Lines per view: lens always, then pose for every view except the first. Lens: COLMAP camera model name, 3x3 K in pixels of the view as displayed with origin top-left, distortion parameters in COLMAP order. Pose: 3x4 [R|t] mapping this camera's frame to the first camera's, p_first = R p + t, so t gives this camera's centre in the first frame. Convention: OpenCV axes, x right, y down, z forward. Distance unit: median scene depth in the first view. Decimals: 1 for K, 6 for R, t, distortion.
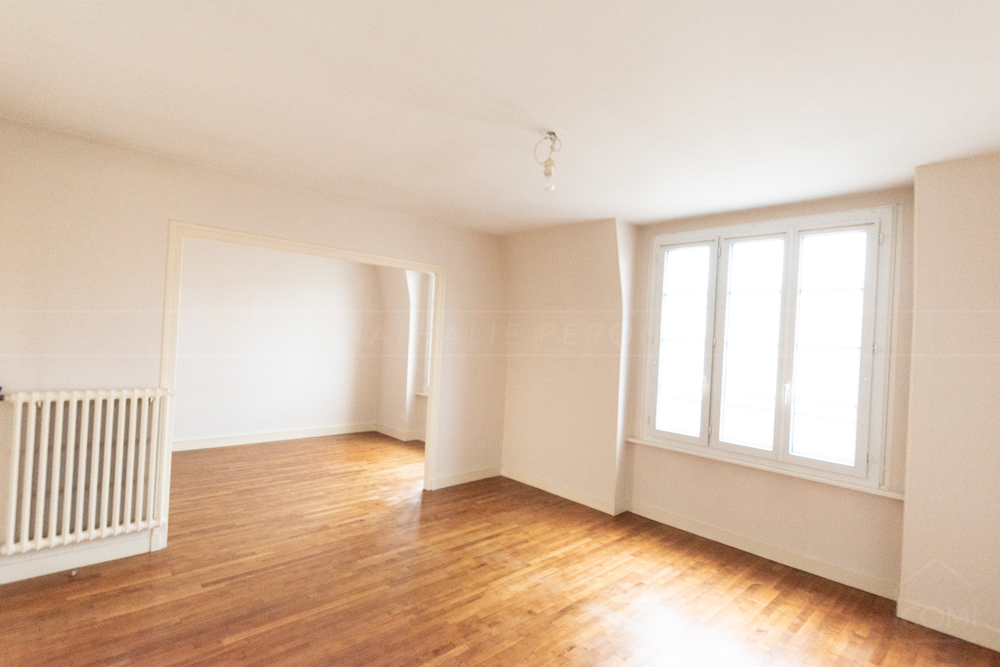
lens RADIAL K [[483.9, 0, 495.9], [0, 483.9, 335.8], [0, 0, 1]] dist [0.003486, -0.001430]
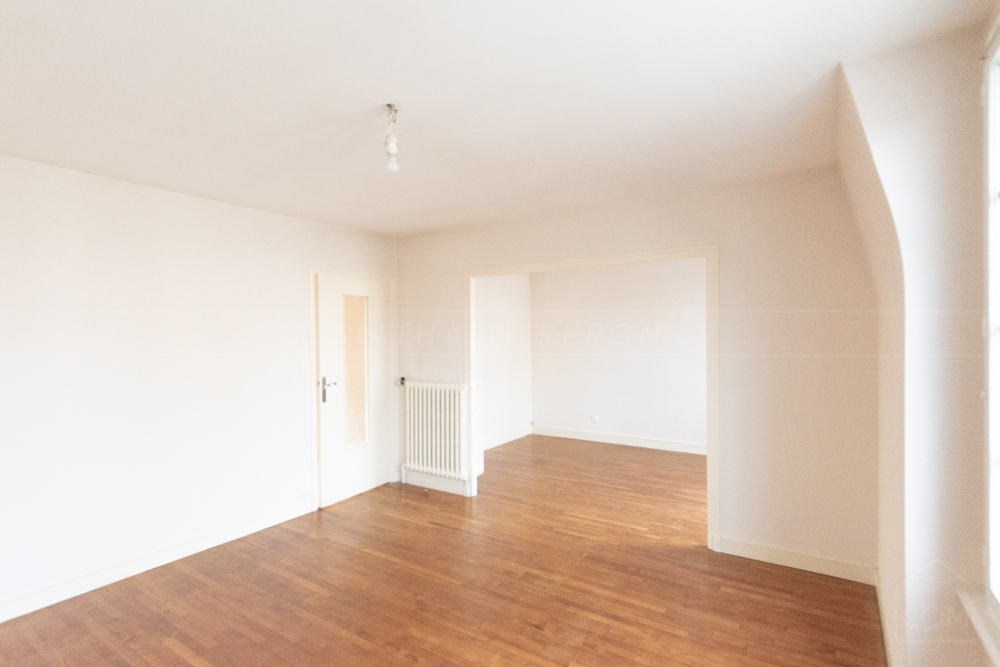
lens RADIAL K [[483.9, 0, 503.0], [0, 483.9, 337.7], [0, 0, 1]] dist [0.003486, -0.001430]
pose [[0.239016, -0.044874, -0.969978, 0.499676], [0.026545, 0.998860, -0.039669, 0.018134], [0.970653, -0.016267, 0.239934, 0.503838]]
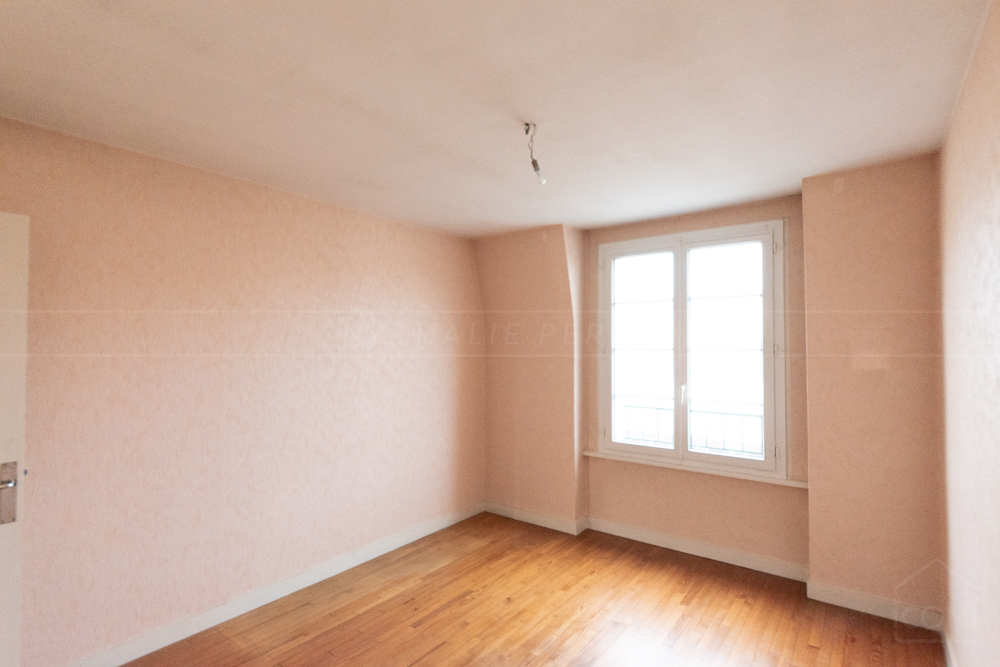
lens RADIAL K [[483.9, 0, 482.0], [0, 483.9, 342.5], [0, 0, 1]] dist [0.003486, -0.001430]
pose [[0.987733, -0.035776, 0.152002, -0.068859], [0.038070, 0.999200, -0.012208, -0.003178], [-0.151443, 0.017845, 0.988305, 0.075176]]
